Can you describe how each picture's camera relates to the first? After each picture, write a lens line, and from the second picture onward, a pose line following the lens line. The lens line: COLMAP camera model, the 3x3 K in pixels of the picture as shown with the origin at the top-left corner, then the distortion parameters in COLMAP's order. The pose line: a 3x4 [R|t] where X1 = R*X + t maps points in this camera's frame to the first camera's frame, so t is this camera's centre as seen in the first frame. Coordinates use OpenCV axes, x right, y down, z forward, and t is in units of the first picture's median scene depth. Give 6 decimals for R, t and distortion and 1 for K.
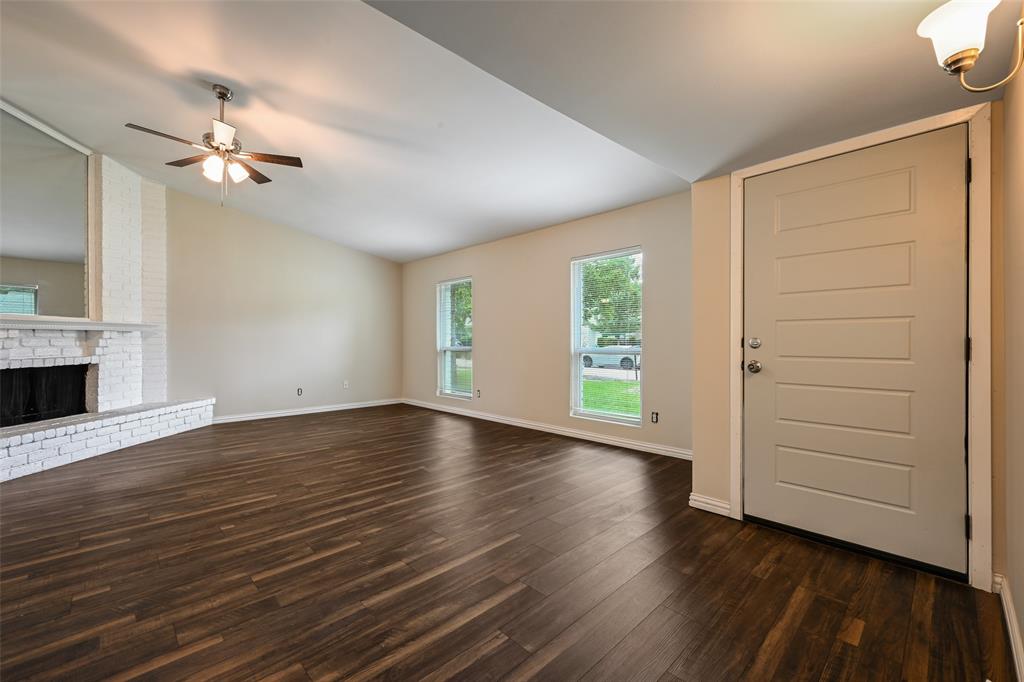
lens RADIAL K [[433.5, 0, 485.6], [0, 433.5, 338.3], [0, 0, 1]] dist [-0.000084, 0.001067]
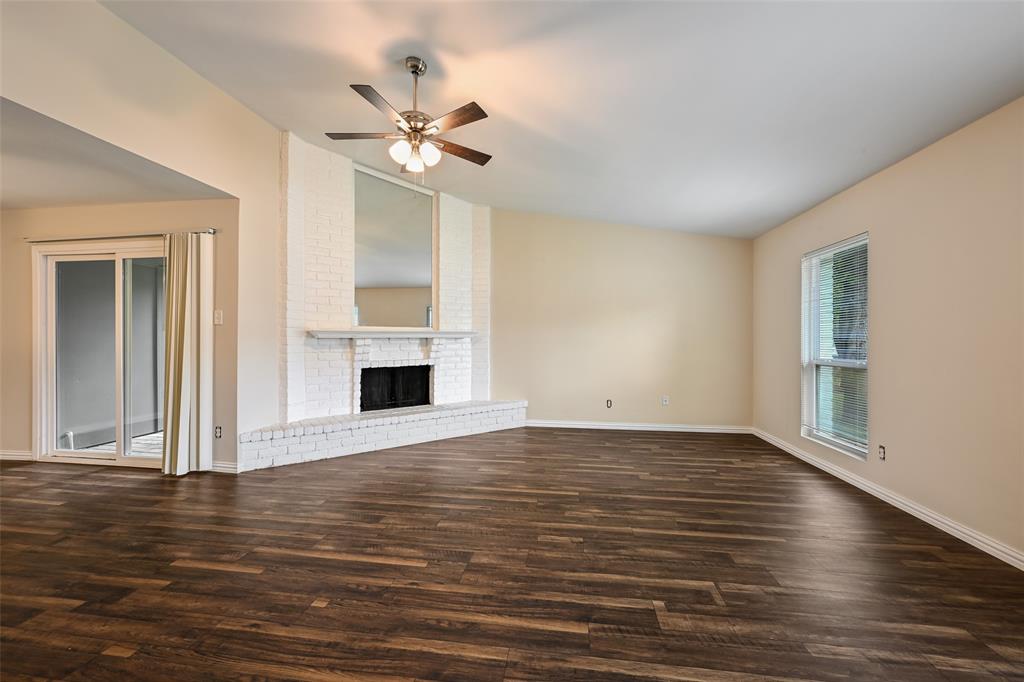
lens RADIAL K [[396.9, 0, 504.4], [0, 396.9, 338.2], [0, 0, 1]] dist [0.003350, -0.000393]
pose [[0.638694, -0.001974, -0.769458, 0.105870], [0.001885, 0.999998, -0.001001, -0.020053], [0.769458, -0.000811, 0.638697, 0.576210]]
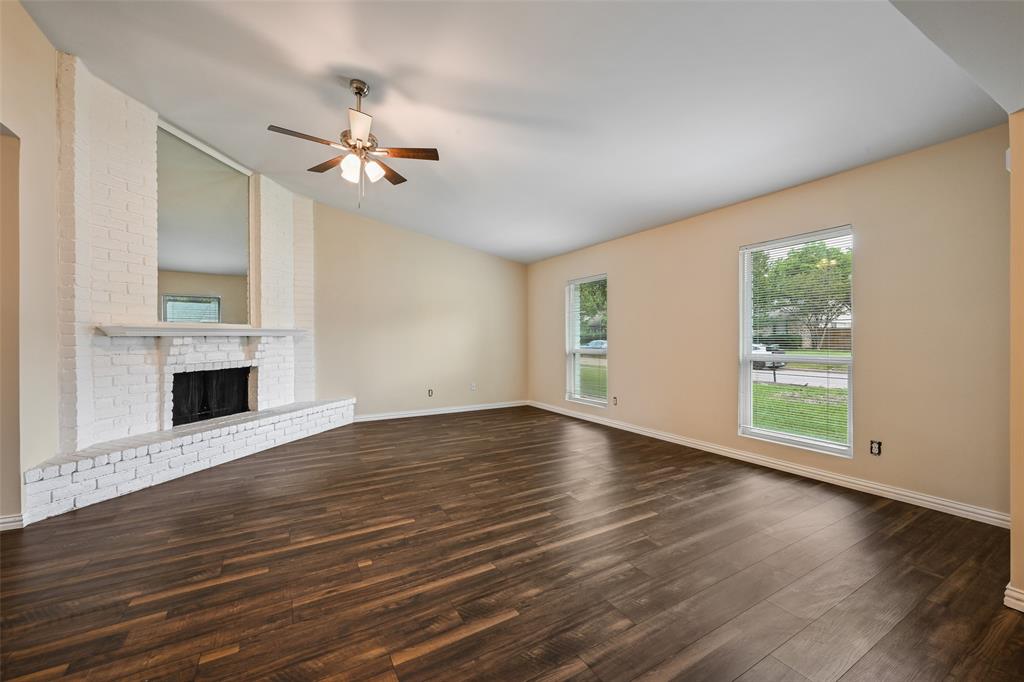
lens RADIAL K [[409.4, 0, 501.8], [0, 409.4, 334.1], [0, 0, 1]] dist [0.002787, 0.000494]
pose [[0.975998, -0.006710, -0.217676, -0.100440], [0.005608, 0.999968, -0.005682, -0.016996], [0.217707, 0.004325, 0.976005, 0.176832]]
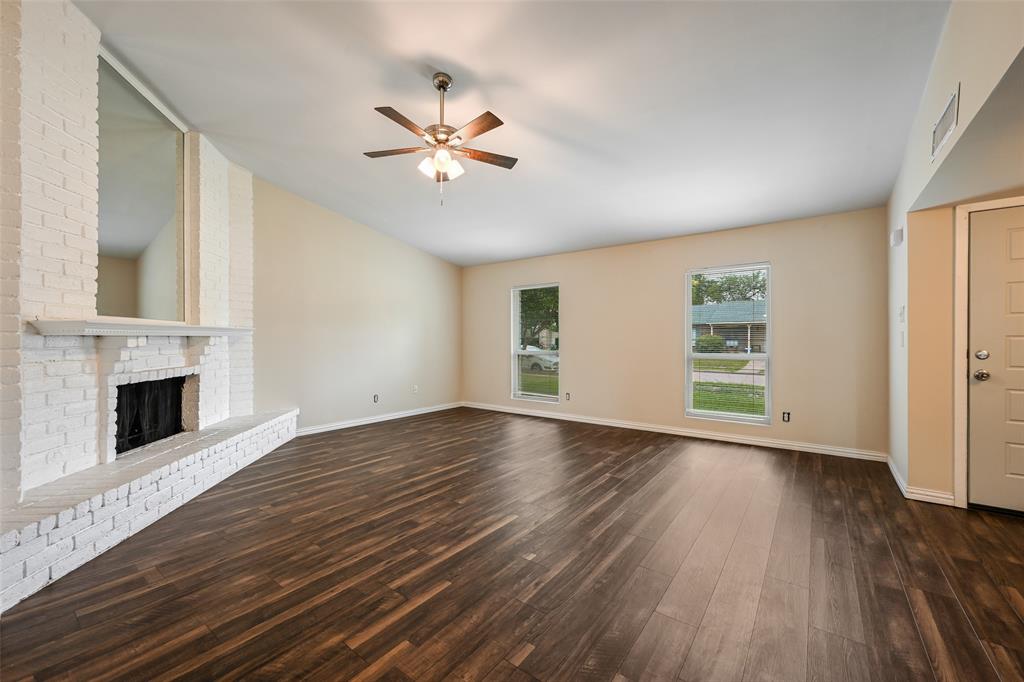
lens RADIAL K [[409.4, 0, 505.2], [0, 409.4, 336.9], [0, 0, 1]] dist [0.002787, 0.000494]
pose [[0.982157, 0.004193, 0.188016, -0.582449], [-0.003658, 0.999988, -0.003191, -0.020265], [-0.188027, 0.002446, 0.982161, 0.110918]]
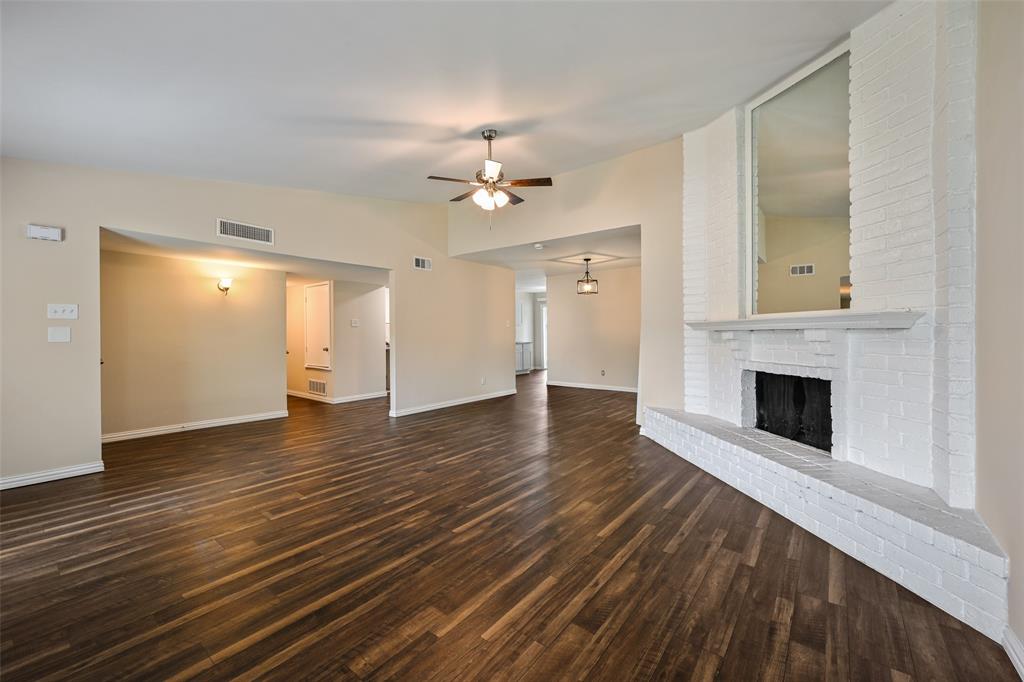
lens RADIAL K [[409.4, 0, 522.6], [0, 409.4, 336.0], [0, 0, 1]] dist [0.002787, 0.000494]
pose [[-0.979857, 0.007874, -0.199547, -0.423722], [0.006719, 0.999957, 0.006464, -0.023816], [0.199589, 0.004993, -0.979867, 1.940863]]
